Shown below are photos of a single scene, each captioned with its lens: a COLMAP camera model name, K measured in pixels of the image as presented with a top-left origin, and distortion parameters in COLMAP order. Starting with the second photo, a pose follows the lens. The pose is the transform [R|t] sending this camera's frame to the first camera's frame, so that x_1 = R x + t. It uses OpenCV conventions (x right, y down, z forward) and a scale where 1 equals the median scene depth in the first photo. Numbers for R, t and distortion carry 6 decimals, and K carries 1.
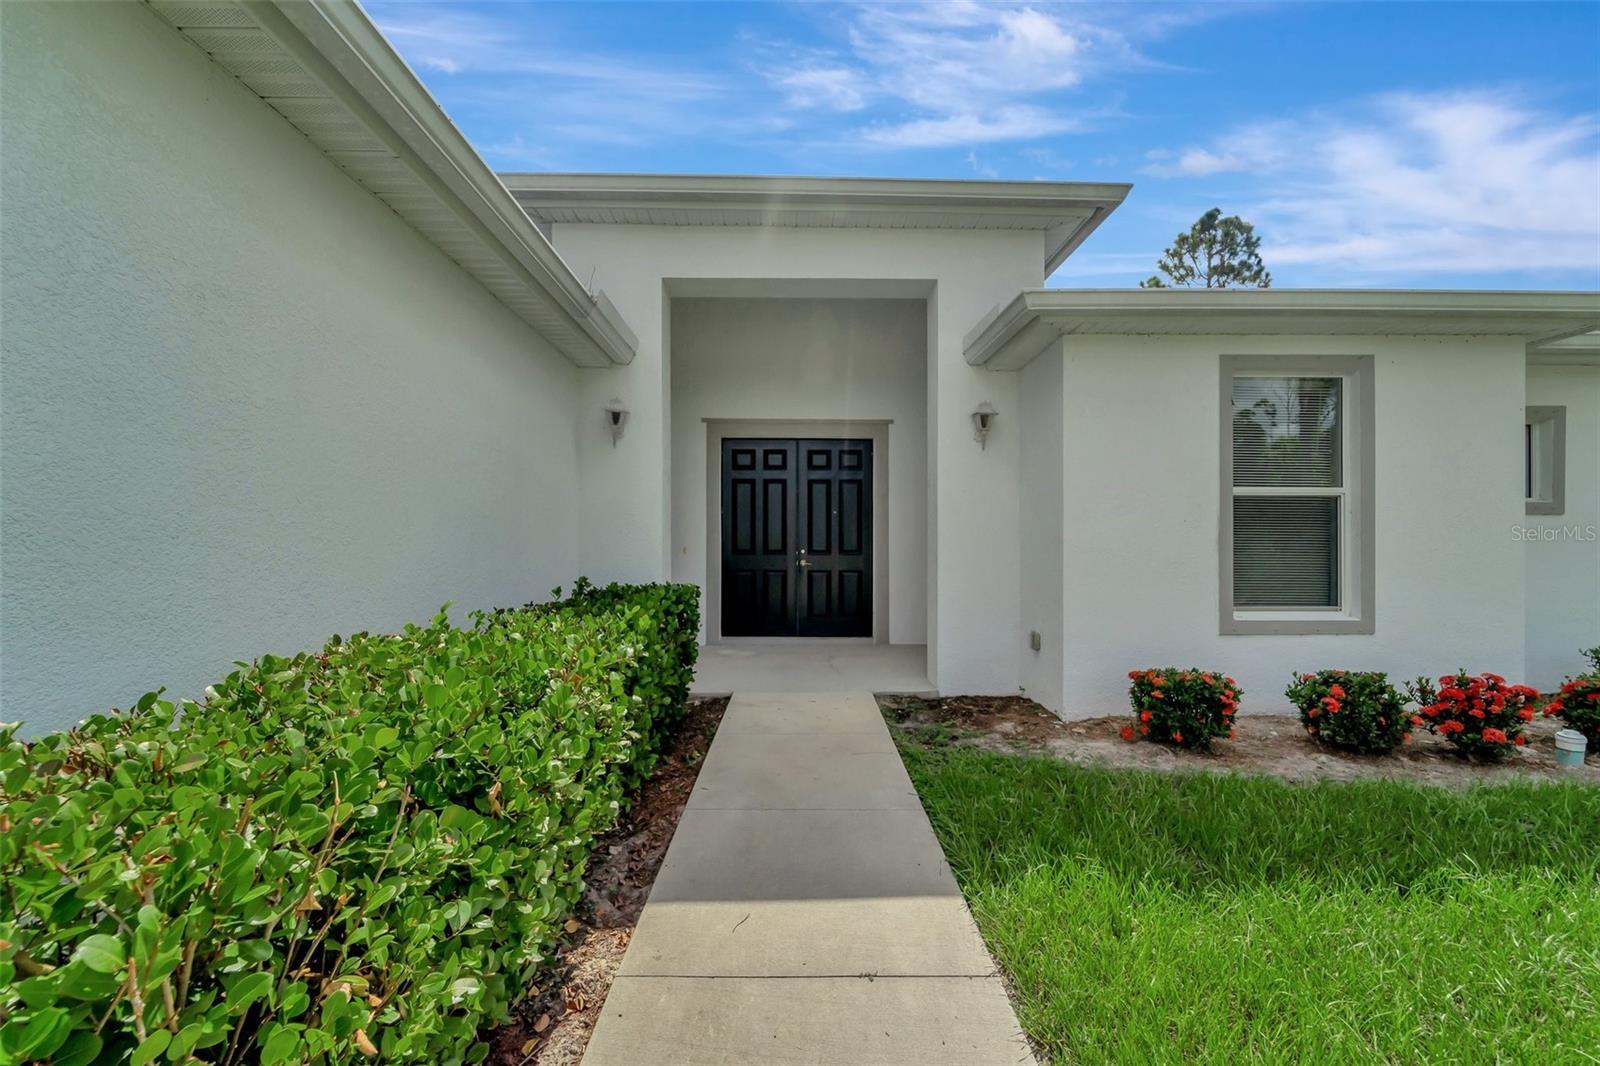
lens RADIAL K [[649.1, 0, 800.0], [0, 649.1, 533.0], [0, 0, 1]] dist [-0.000163, -0.000048]
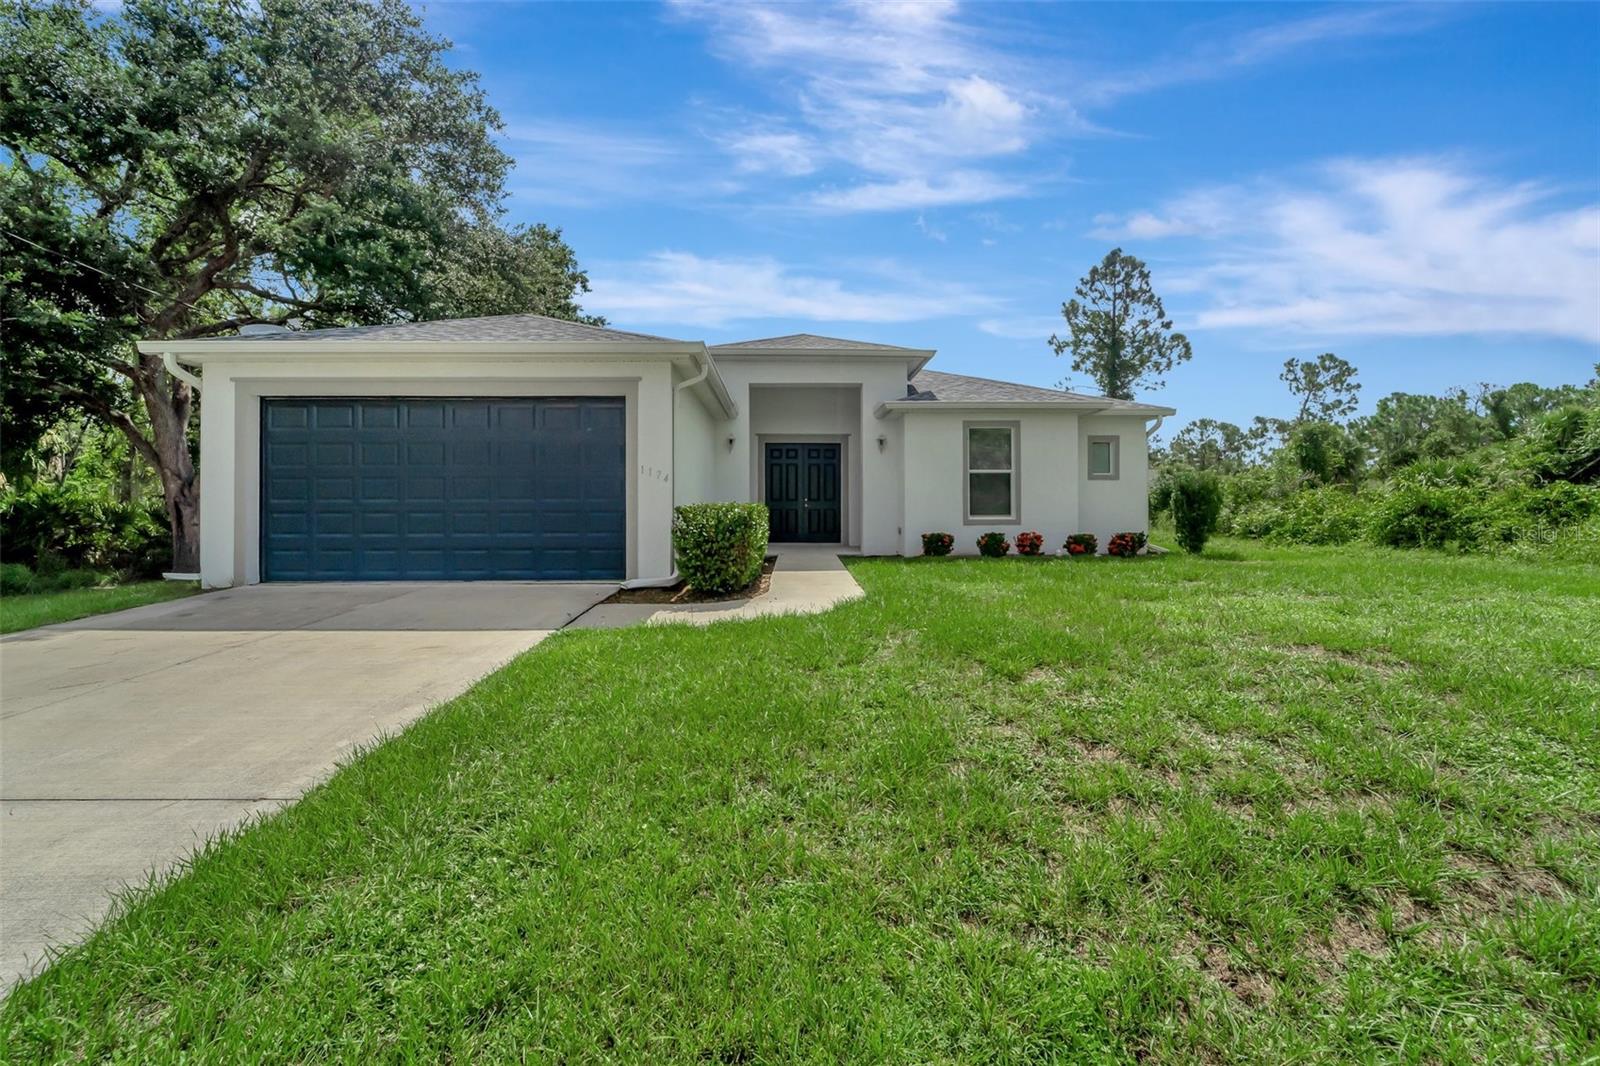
lens RADIAL K [[649.1, 0, 800.0], [0, 649.1, 533.0], [0, 0, 1]] dist [-0.000163, -0.000048]
pose [[0.999956, -0.001409, 0.009235, -0.032681], [0.001022, 0.999128, 0.041743, 0.047973], [-0.009286, -0.041732, 0.999086, -1.021019]]
